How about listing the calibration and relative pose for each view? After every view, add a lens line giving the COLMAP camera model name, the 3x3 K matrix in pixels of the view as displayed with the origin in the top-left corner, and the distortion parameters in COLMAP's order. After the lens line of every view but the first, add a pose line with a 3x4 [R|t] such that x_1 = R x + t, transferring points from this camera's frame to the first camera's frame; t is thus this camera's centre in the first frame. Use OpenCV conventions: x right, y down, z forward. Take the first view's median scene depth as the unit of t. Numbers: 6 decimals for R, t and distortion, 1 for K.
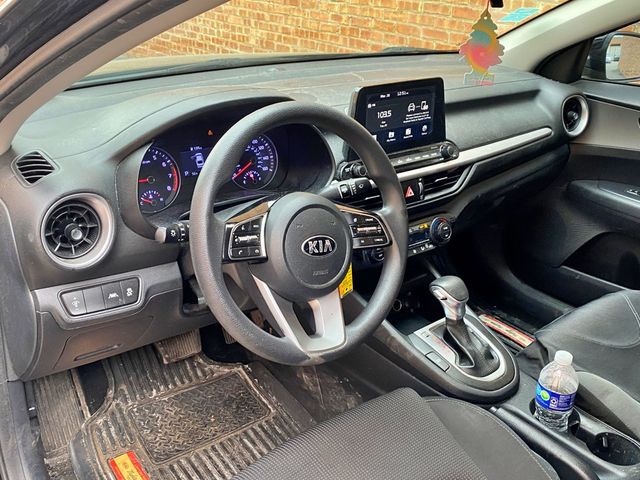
lens RADIAL K [[641.3, 0, 282.1], [0, 641.3, 239.8], [0, 0, 1]] dist [-0.000412, -0.013215]
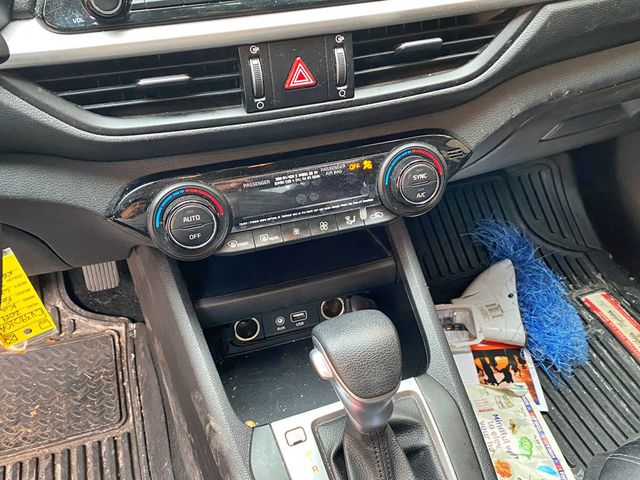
lens RADIAL K [[638.4, 0, 319.6], [0, 638.4, 248.4], [0, 0, 1]] dist [0.111753, -0.298398]
pose [[0.956508, 0.179069, -0.230276, 0.321468], [-0.108211, 0.950900, 0.289965, -0.090543], [0.270893, -0.252436, 0.928920, 0.670694]]
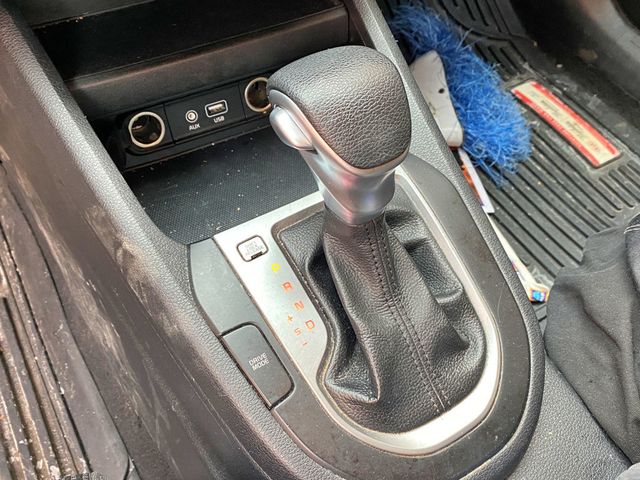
lens RADIAL K [[638.4, 0, 319.6], [0, 638.4, 248.4], [0, 0, 1]] dist [0.111753, -0.298398]
pose [[0.994735, 0.101966, -0.010250, 0.265407], [-0.085016, 0.876936, 0.473028, 0.007806], [0.057222, -0.469666, 0.880988, 0.767272]]
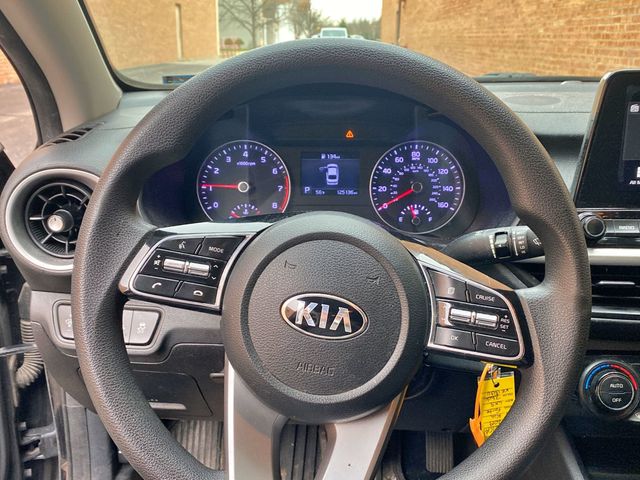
lens RADIAL K [[638.4, 0, 319.6], [0, 638.4, 248.4], [0, 0, 1]] dist [0.111753, -0.298398]
pose [[0.775322, 0.159604, -0.611066, 0.267933], [-0.234927, 0.970996, -0.044461, -0.014013], [0.586247, 0.178028, 0.790330, 0.442969]]
